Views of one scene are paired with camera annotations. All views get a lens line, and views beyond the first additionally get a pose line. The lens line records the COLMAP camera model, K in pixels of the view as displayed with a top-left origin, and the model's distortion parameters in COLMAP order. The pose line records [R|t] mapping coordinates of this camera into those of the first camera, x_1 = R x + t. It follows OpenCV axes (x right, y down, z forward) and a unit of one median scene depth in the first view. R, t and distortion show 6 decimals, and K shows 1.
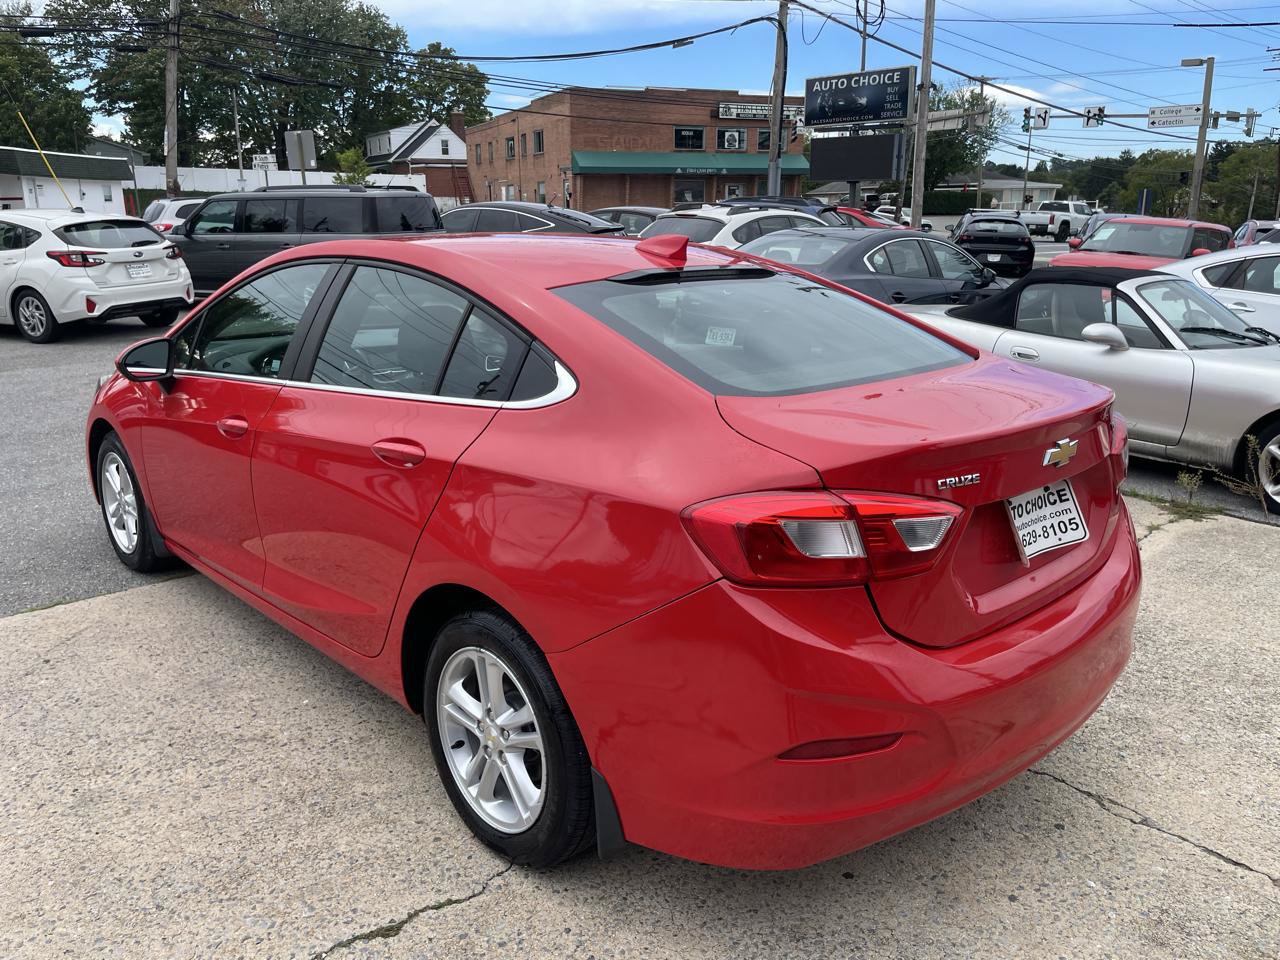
lens RADIAL K [[967.5, 0, 634.1], [0, 967.5, 461.1], [0, 0, 1]] dist [0.088934, -0.119946]
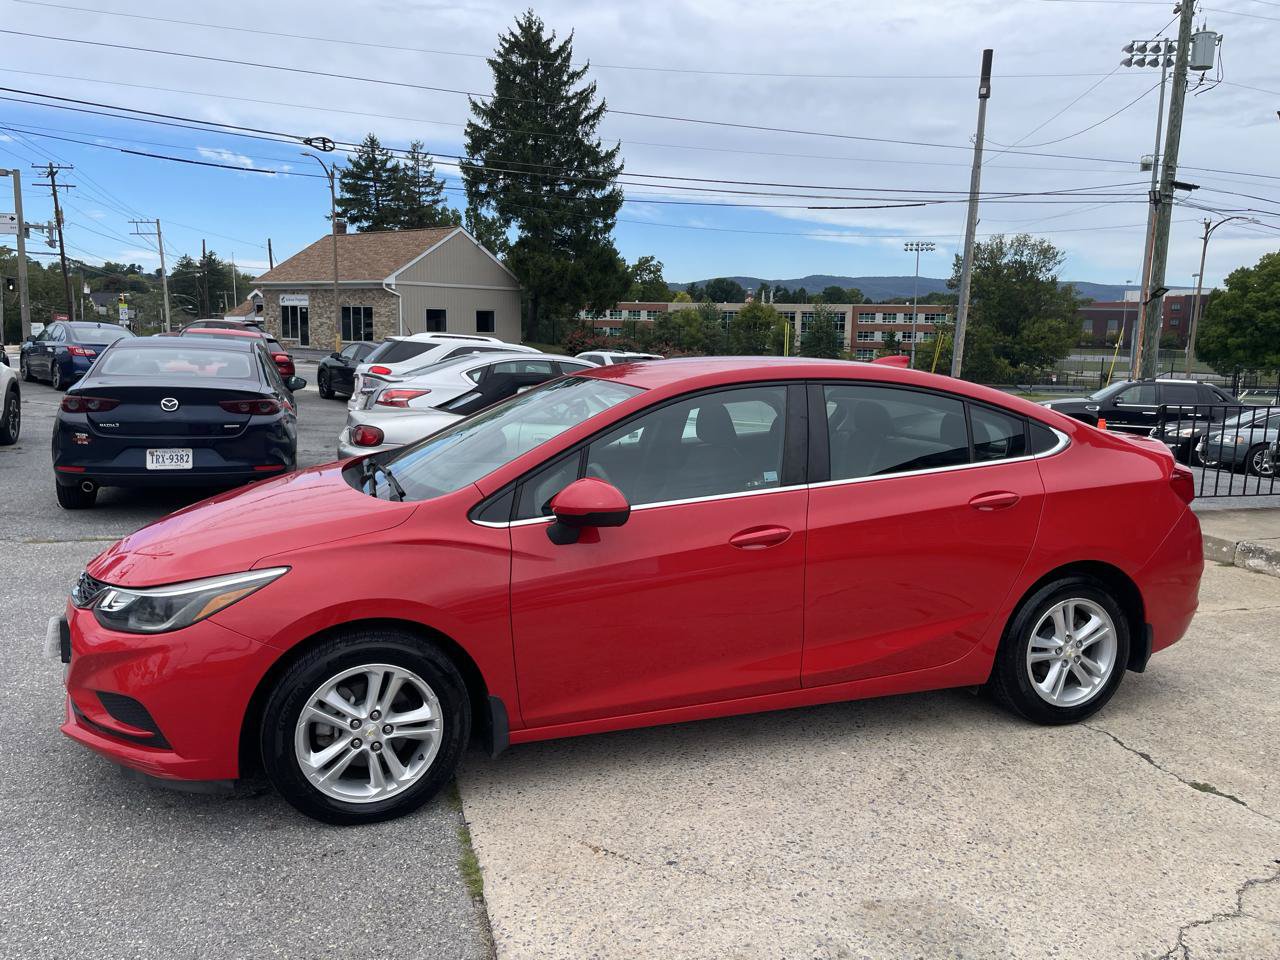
lens RADIAL K [[967.5, 0, 630.8], [0, 967.5, 464.6], [0, 0, 1]] dist [0.088934, -0.119946]
pose [[0.413432, -0.118387, 0.902806, -1.137924], [0.206840, 0.977801, 0.033501, -0.143130], [-0.886731, 0.172886, 0.428741, 0.521108]]
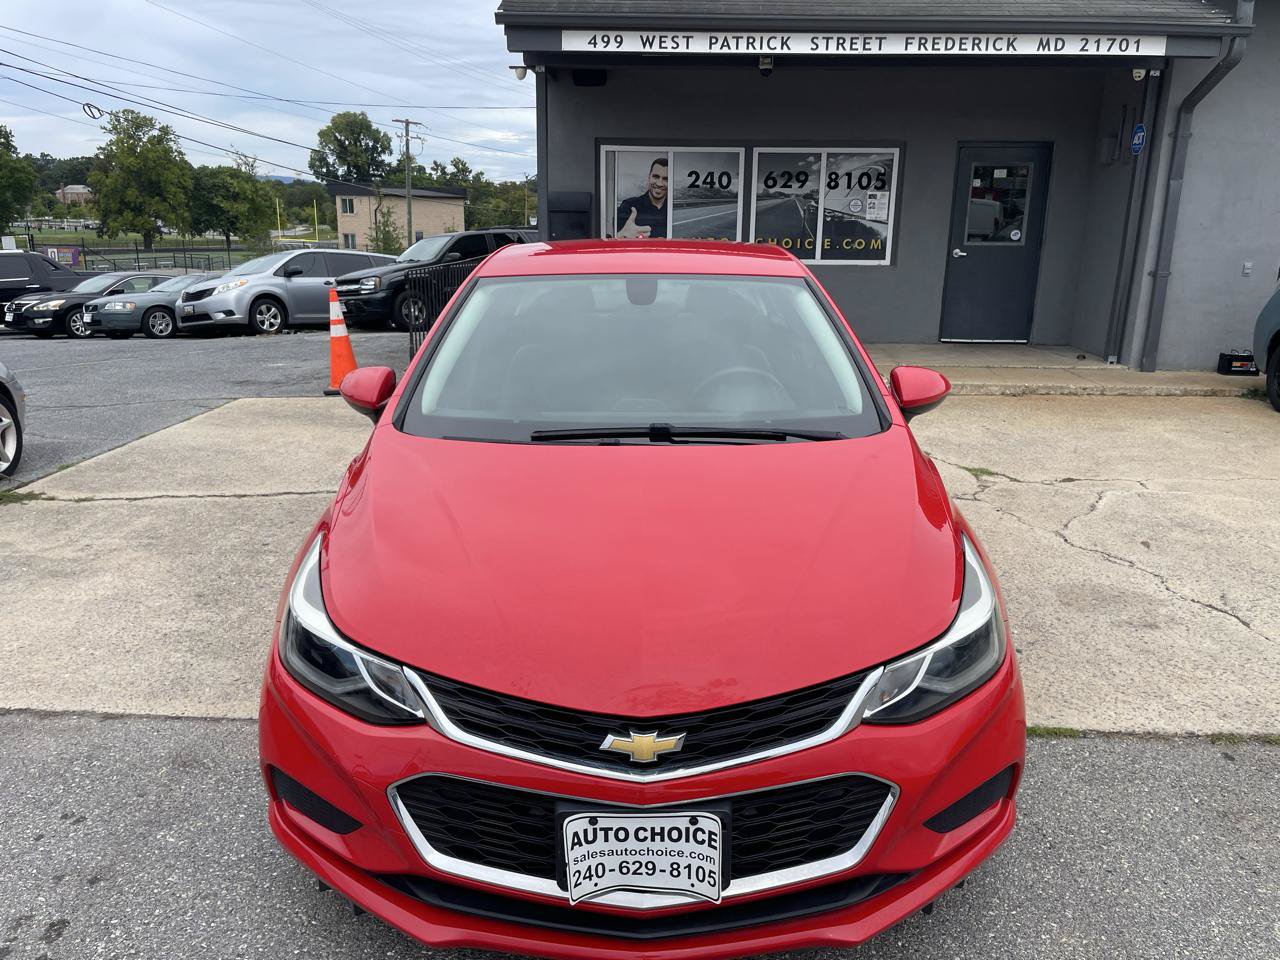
lens RADIAL K [[967.5, 0, 643.4], [0, 967.5, 474.7], [0, 0, 1]] dist [0.088934, -0.119946]
pose [[-0.728810, -0.185372, 0.659146, -0.823232], [0.160096, 0.889839, 0.427266, -0.413684], [-0.665736, 0.416923, -0.618846, 1.577935]]
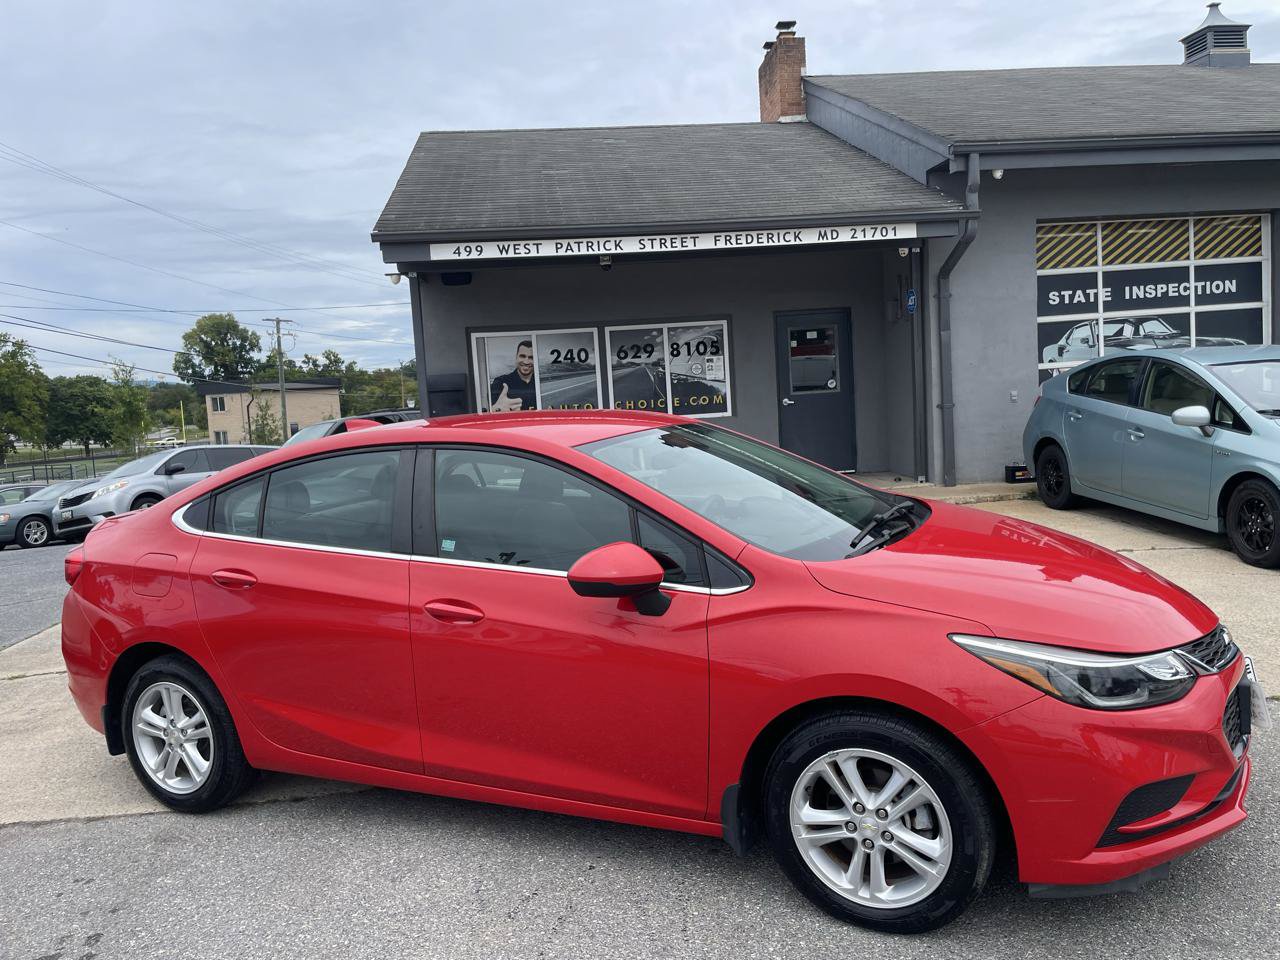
lens RADIAL K [[967.5, 0, 654.6], [0, 967.5, 470.5], [0, 0, 1]] dist [0.088934, -0.119946]
pose [[-0.814501, -0.002822, 0.580156, -1.030369], [0.204113, 0.934662, 0.291109, -0.457464], [-0.543071, 0.355526, -0.760707, 1.768160]]
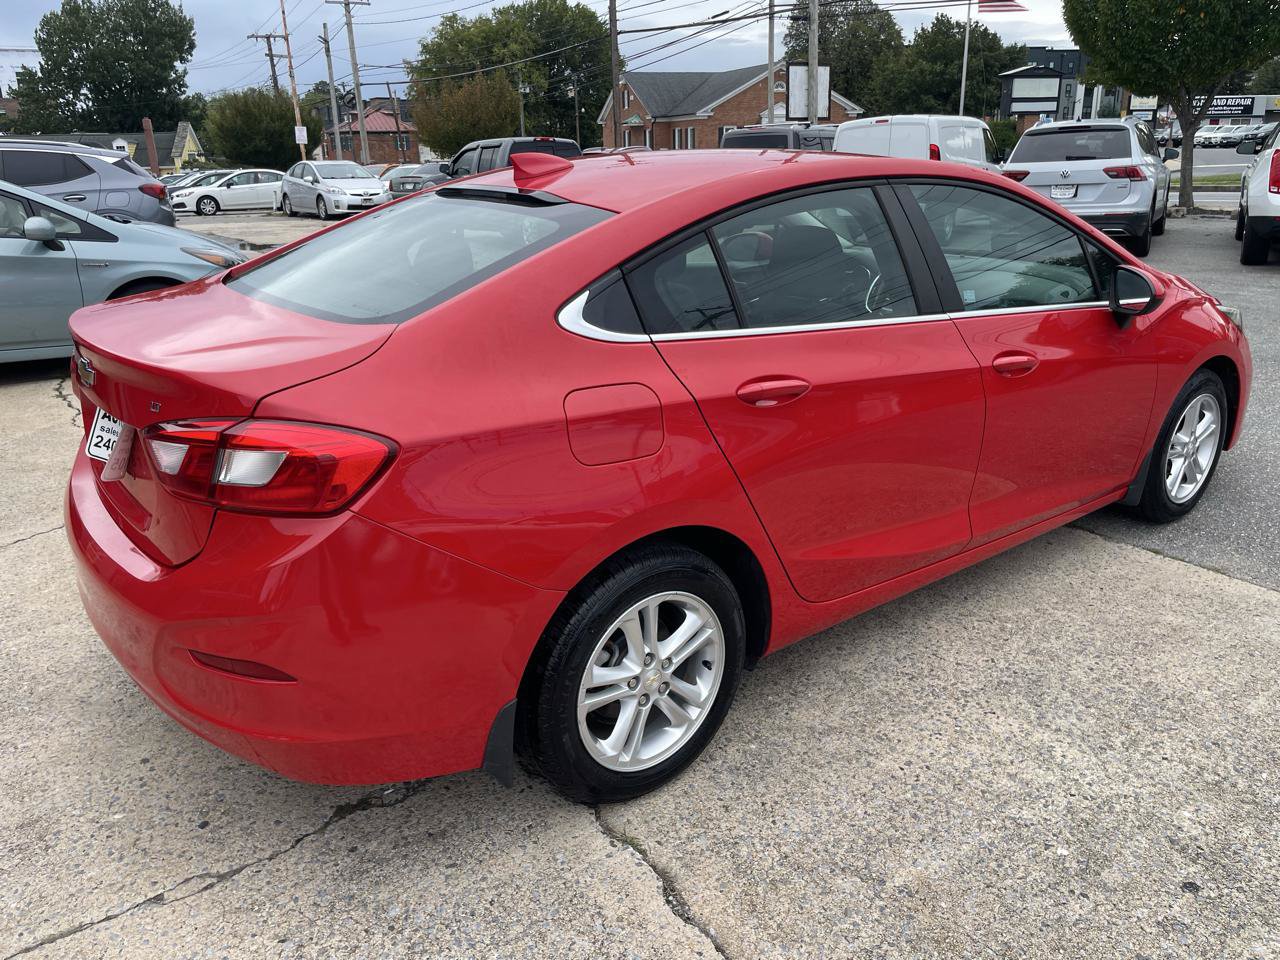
lens RADIAL K [[967.5, 0, 649.0], [0, 967.5, 466.5], [0, 0, 1]] dist [0.088934, -0.119946]
pose [[-0.086814, 0.319548, -0.943585, 0.736809], [-0.227707, 0.915722, 0.331063, -0.209094], [0.969852, 0.243602, -0.006734, 0.849544]]
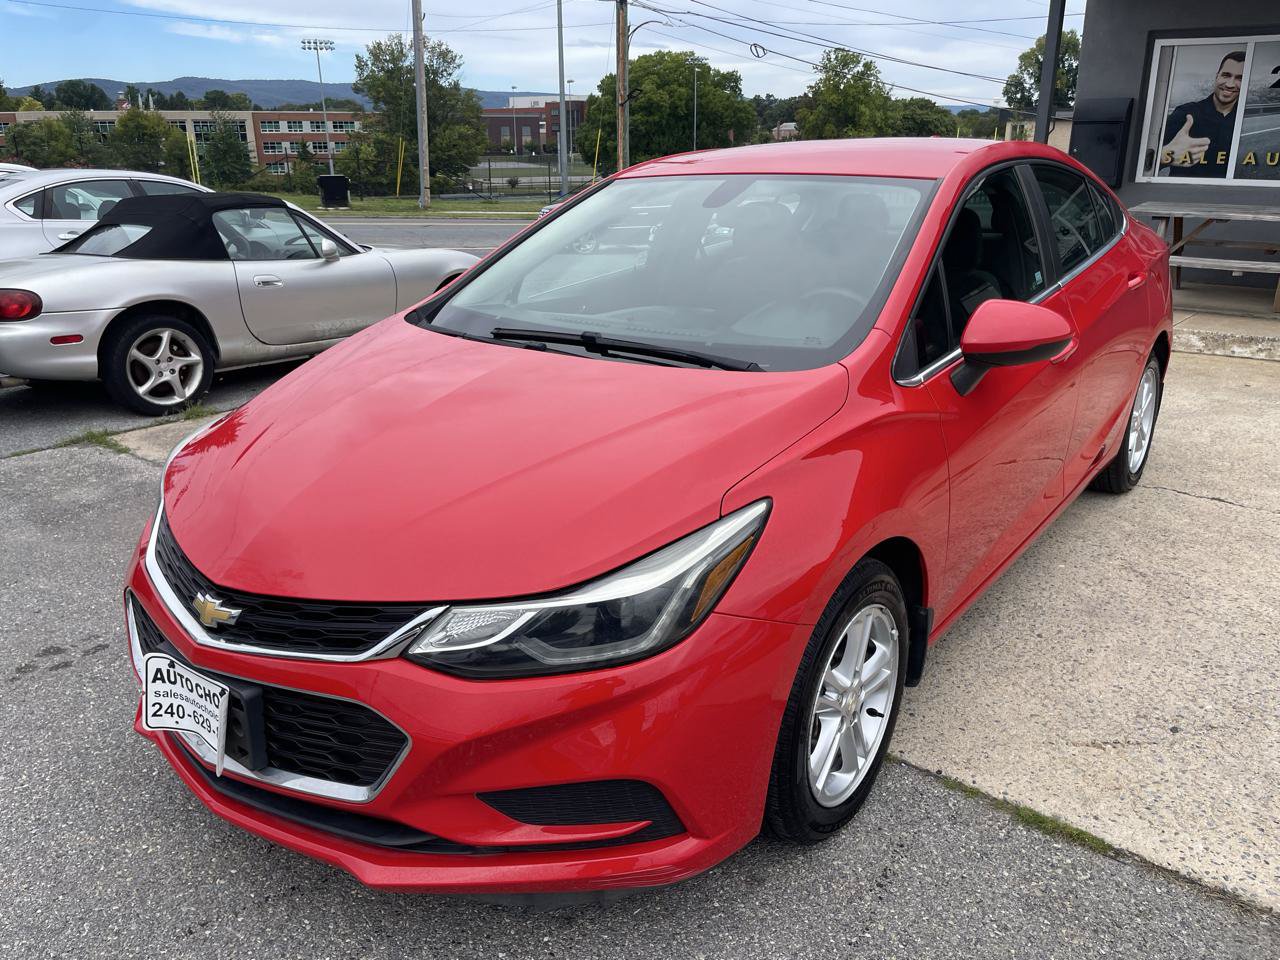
lens RADIAL K [[967.5, 0, 631.3], [0, 967.5, 472.8], [0, 0, 1]] dist [0.088934, -0.119946]
pose [[-0.154664, -0.315407, 0.936268, -0.994988], [0.255023, 0.902809, 0.346264, -0.282575], [-0.954485, 0.292325, -0.059195, 1.176417]]
